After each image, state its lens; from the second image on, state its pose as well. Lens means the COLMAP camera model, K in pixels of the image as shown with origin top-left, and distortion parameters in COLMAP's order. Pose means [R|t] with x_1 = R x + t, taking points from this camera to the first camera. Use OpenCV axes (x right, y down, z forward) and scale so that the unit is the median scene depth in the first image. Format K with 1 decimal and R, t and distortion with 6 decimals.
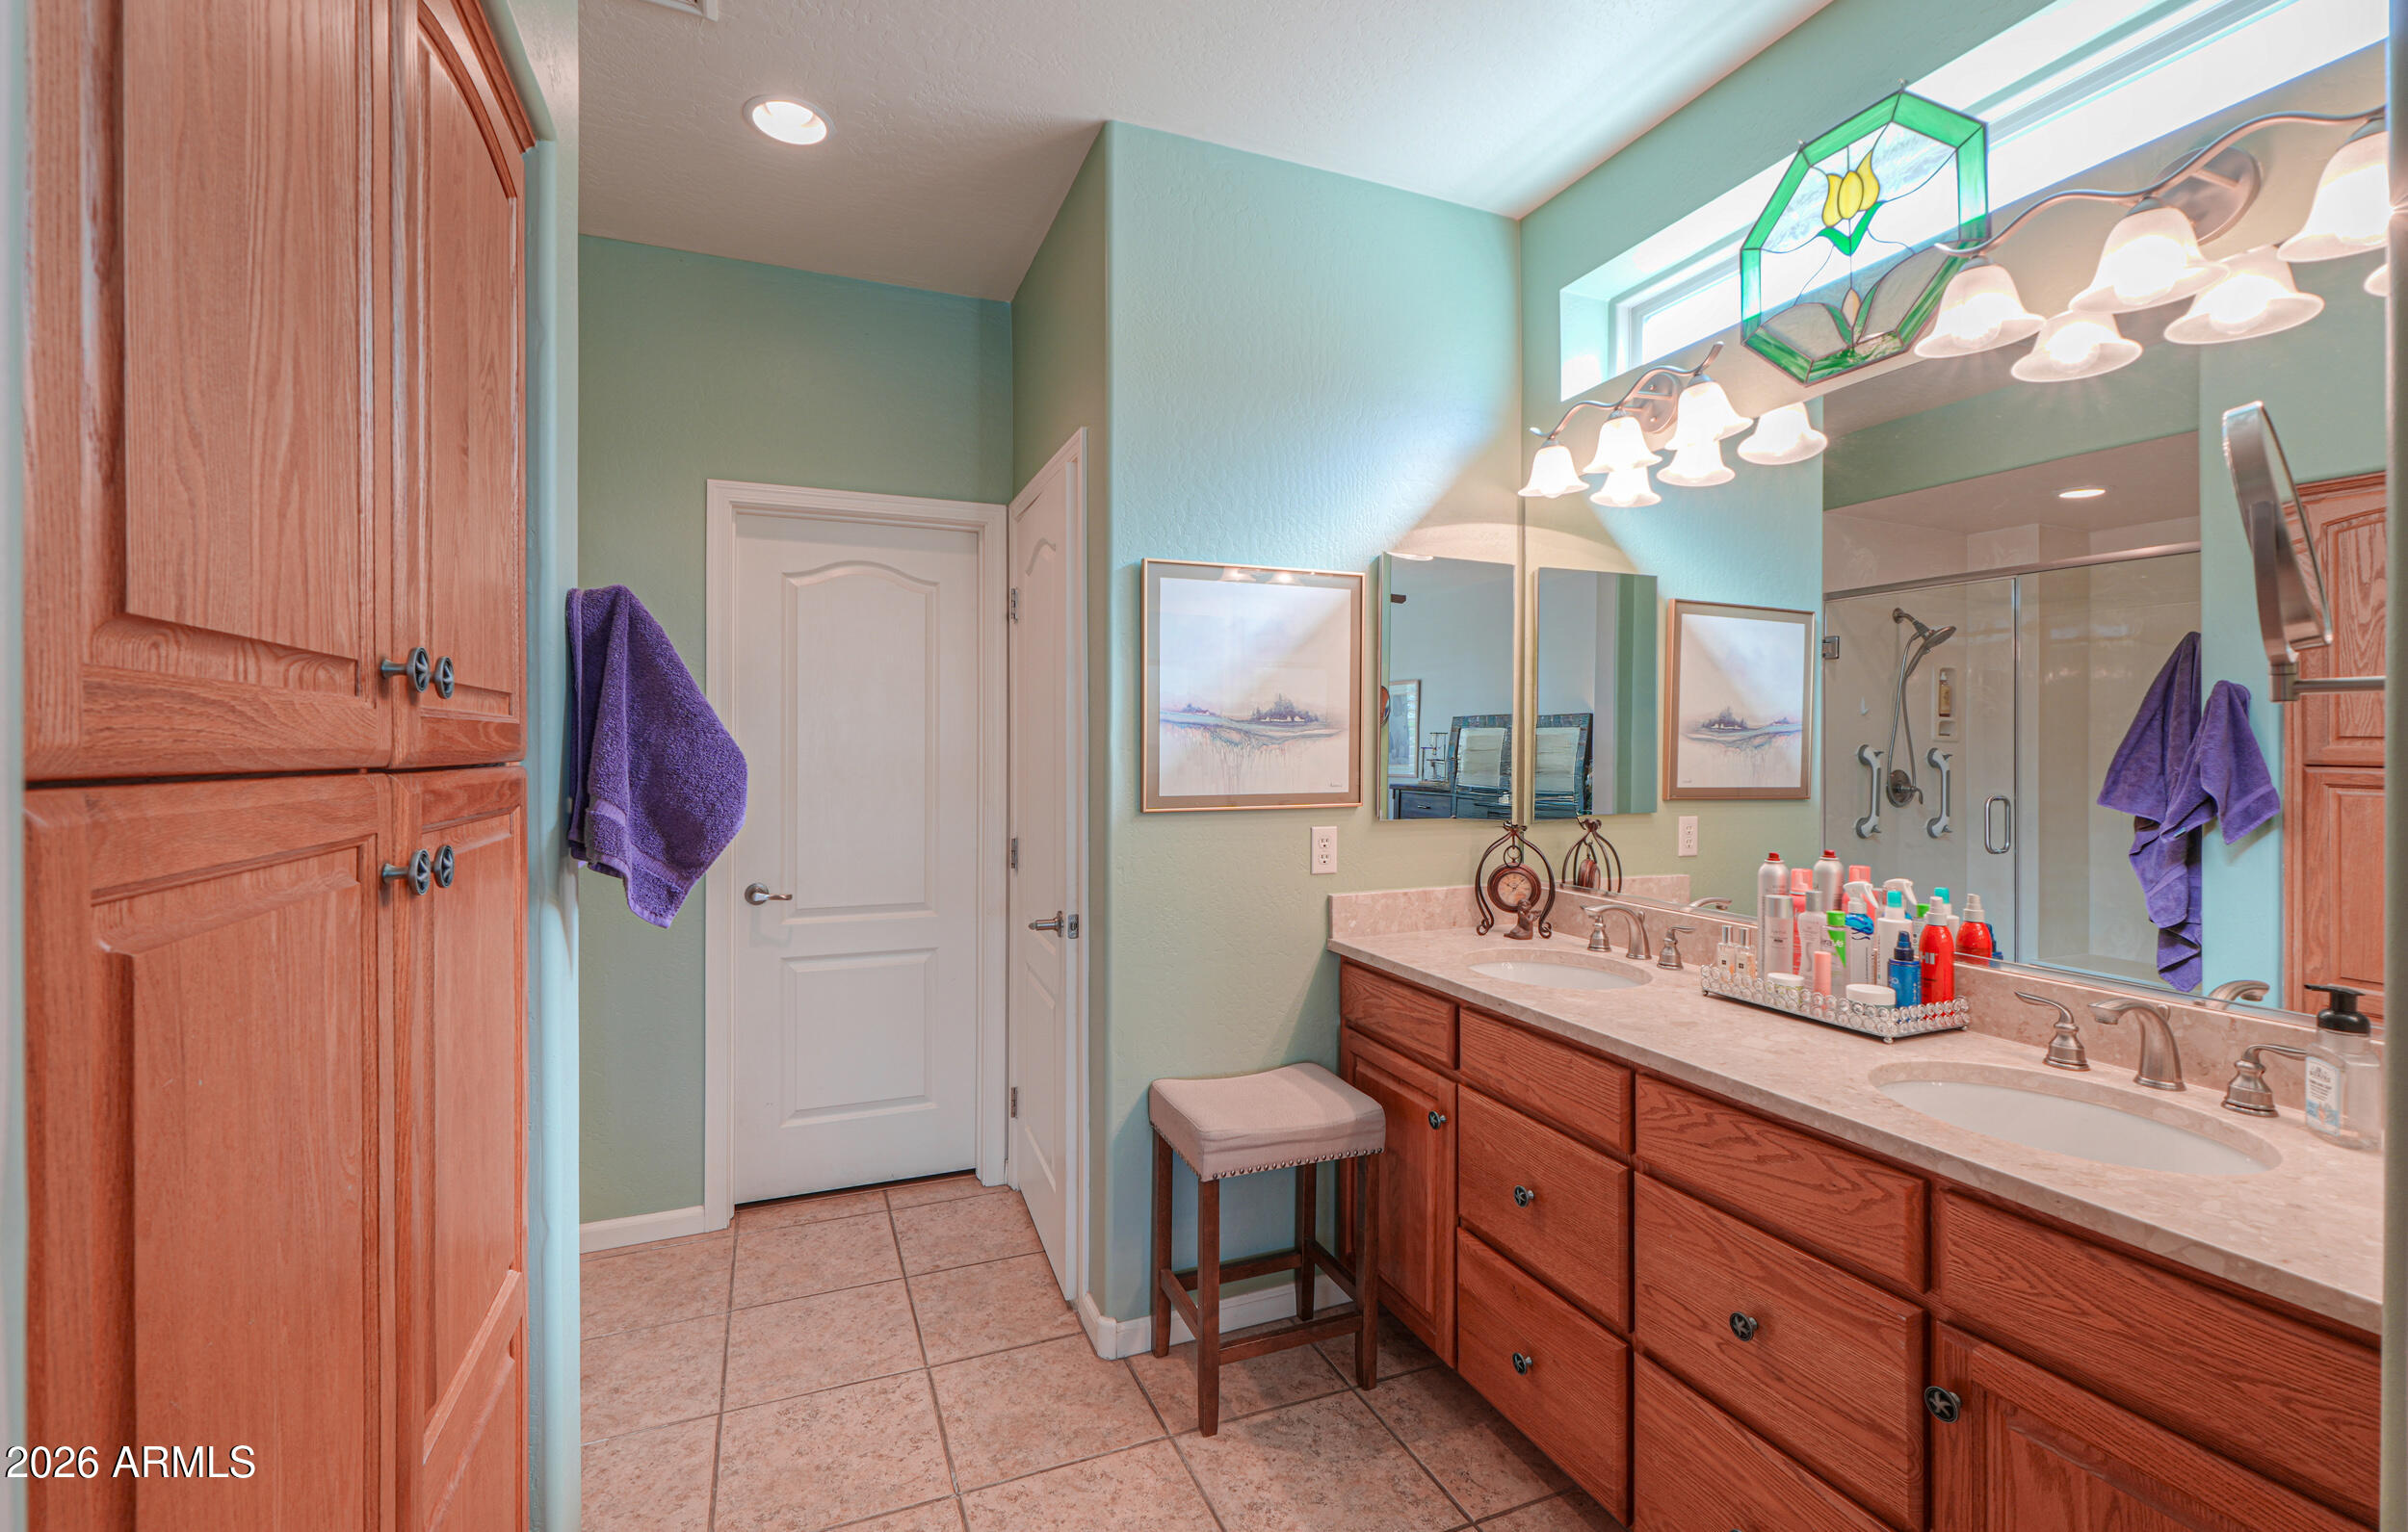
lens RADIAL K [[1031.8, 0, 1210.9], [0, 1031.8, 761.9], [0, 0, 1]] dist [-0.001230, -0.000031]
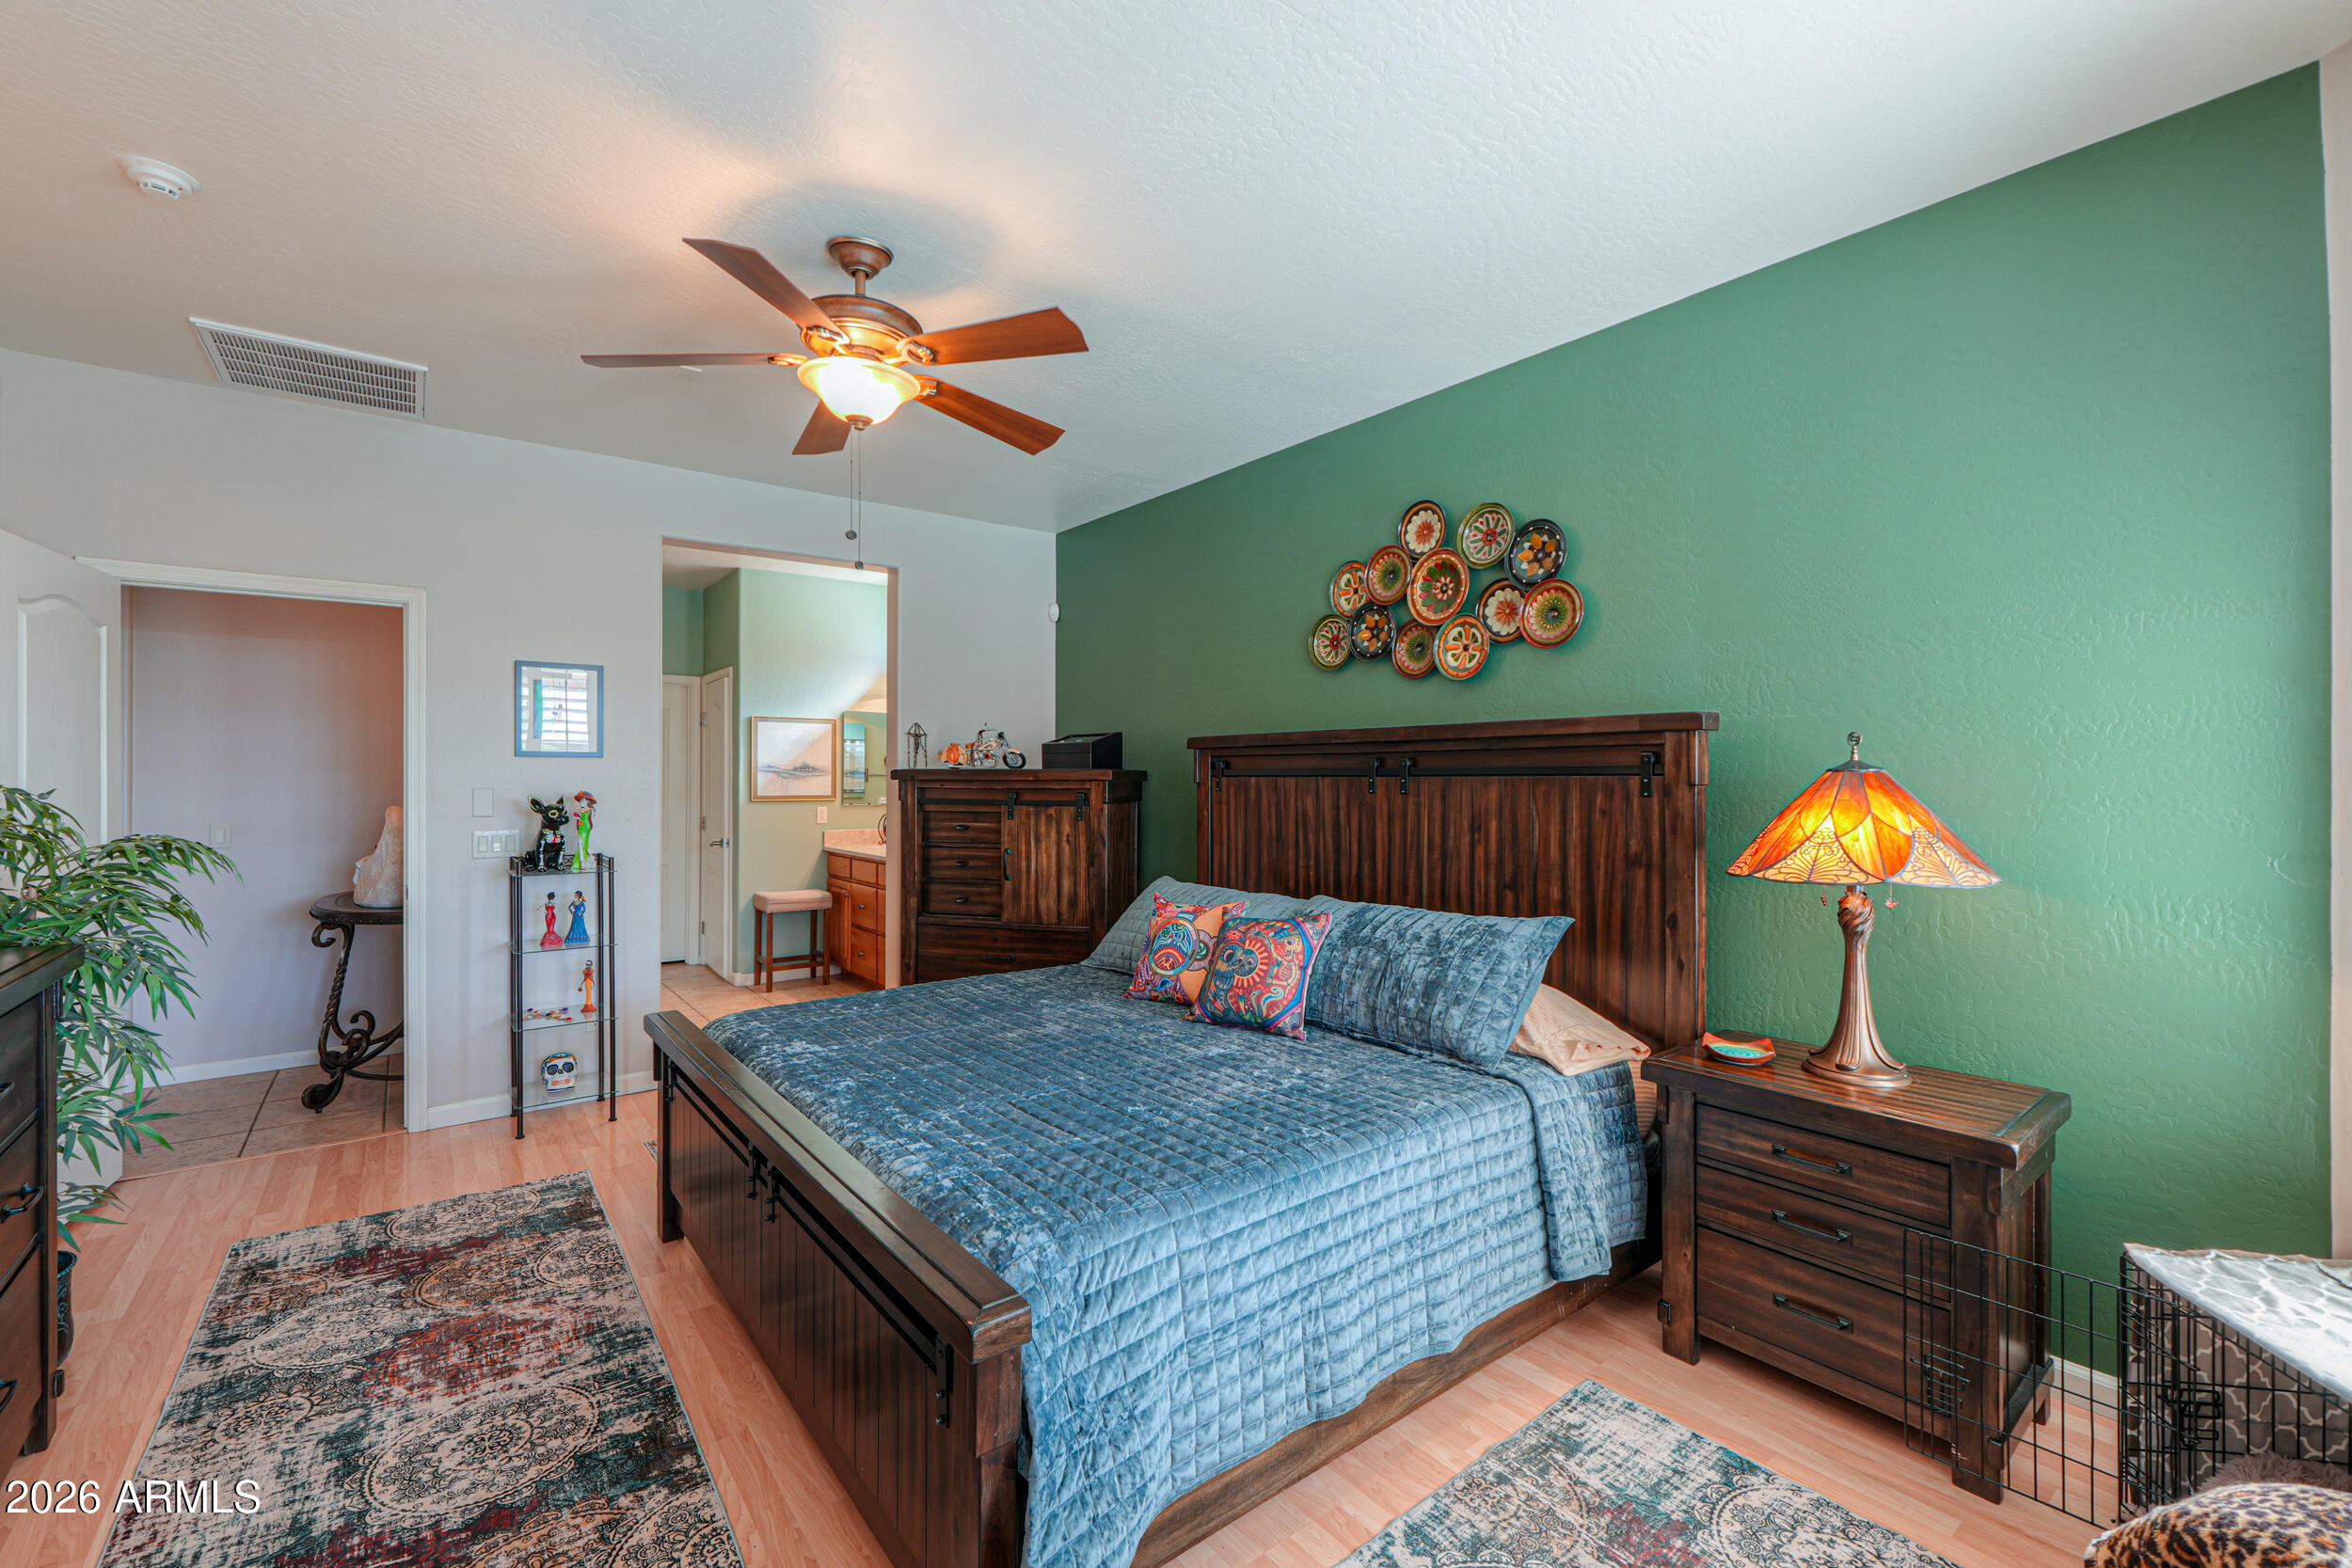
lens RADIAL K [[986.1, 0, 1160.0], [0, 986.1, 778.7], [0, 0, 1]] dist [-0.002897, -0.001562]
pose [[0.968820, 0.001760, 0.247761, 0.348547], [-0.000781, 0.999992, -0.004048, -0.004727], [-0.247766, 0.003728, 0.968813, -1.922261]]
